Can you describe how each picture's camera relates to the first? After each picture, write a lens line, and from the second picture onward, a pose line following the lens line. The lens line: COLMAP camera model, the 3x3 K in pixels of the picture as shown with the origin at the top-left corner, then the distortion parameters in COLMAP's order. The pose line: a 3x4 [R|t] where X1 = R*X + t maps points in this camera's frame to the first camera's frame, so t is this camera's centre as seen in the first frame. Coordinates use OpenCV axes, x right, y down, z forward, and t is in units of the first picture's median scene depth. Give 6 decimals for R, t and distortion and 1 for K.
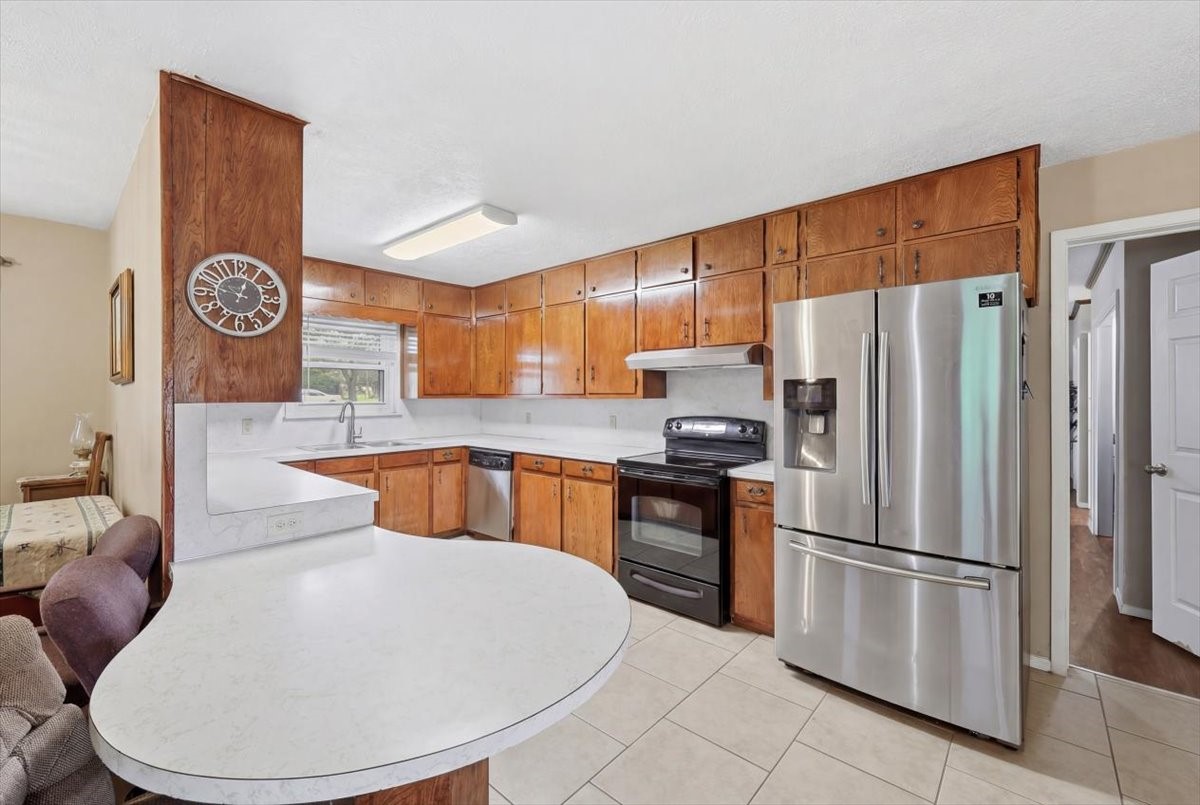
lens RADIAL K [[493.5, 0, 603.2], [0, 493.5, 394.7], [0, 0, 1]] dist [0.001024, -0.000190]
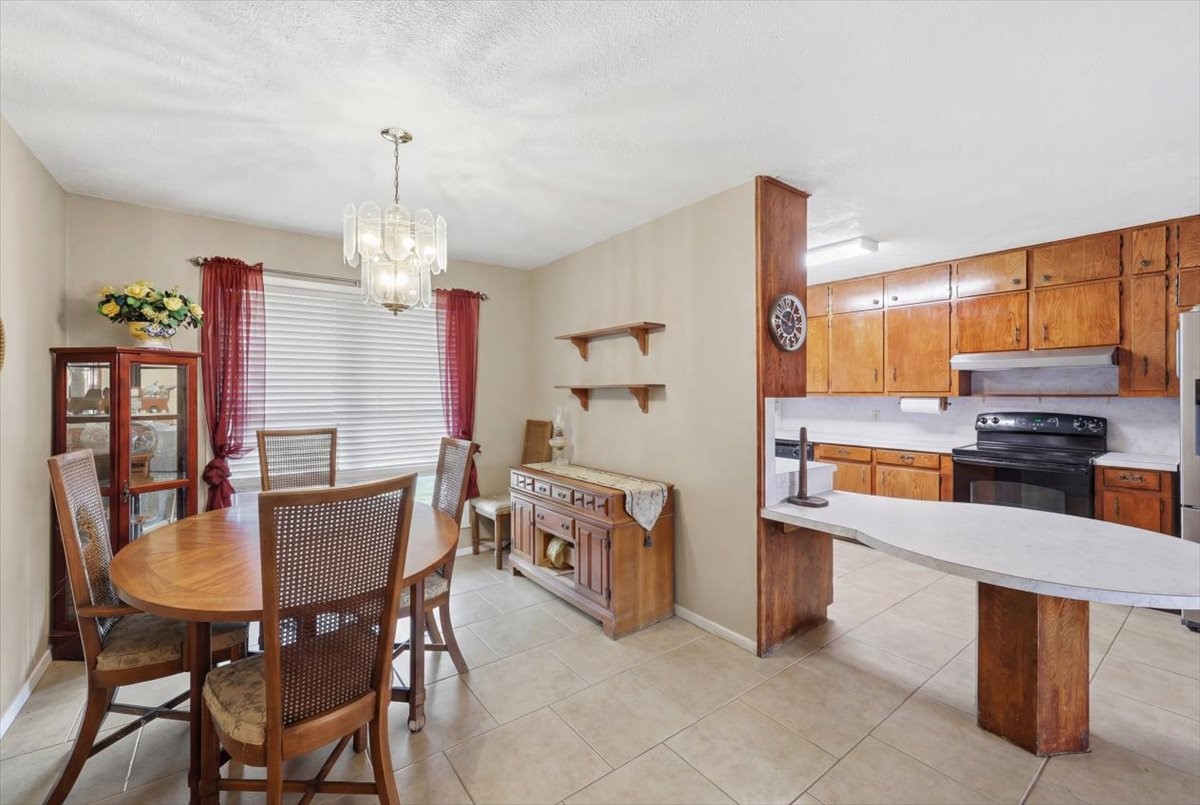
lens RADIAL K [[495.3, 0, 600.0], [0, 495.3, 402.5], [0, 0, 1]] dist [0.001298, 0.000025]
pose [[0.979831, 0.005842, -0.199741, -0.500861], [-0.002081, 0.999817, 0.019037, 0.002452], [0.199816, -0.018237, 0.979664, -0.270921]]
